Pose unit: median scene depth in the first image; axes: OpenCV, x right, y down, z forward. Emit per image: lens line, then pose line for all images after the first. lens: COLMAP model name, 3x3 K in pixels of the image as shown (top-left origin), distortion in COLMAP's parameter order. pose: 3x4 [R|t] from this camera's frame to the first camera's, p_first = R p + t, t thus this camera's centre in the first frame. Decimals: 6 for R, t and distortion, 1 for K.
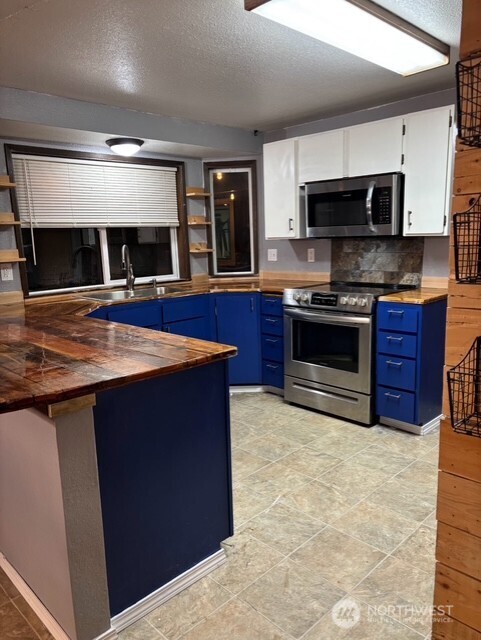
lens RADIAL K [[487.6, 0, 235.4], [0, 487.6, 325.1], [0, 0, 1]] dist [0.065483, -0.041438]
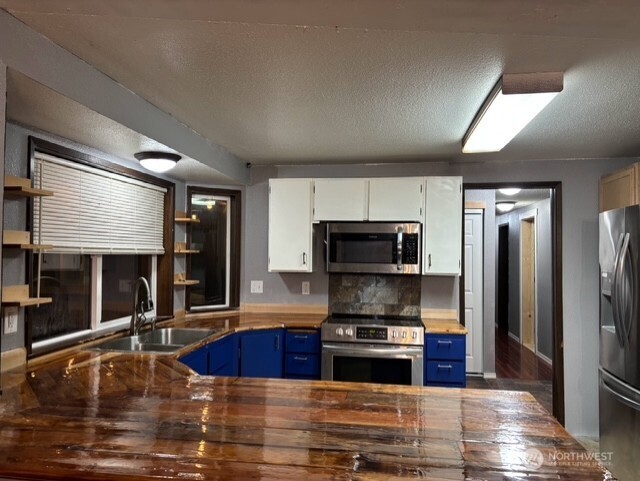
lens RADIAL K [[487.6, 0, 316.4], [0, 487.6, 242.5], [0, 0, 1]] dist [0.065483, -0.041438]
pose [[0.798087, 0.055094, 0.600018, -0.471825], [0.074496, 0.979149, -0.188993, -0.046908], [-0.597919, 0.195532, 0.777341, 0.201871]]
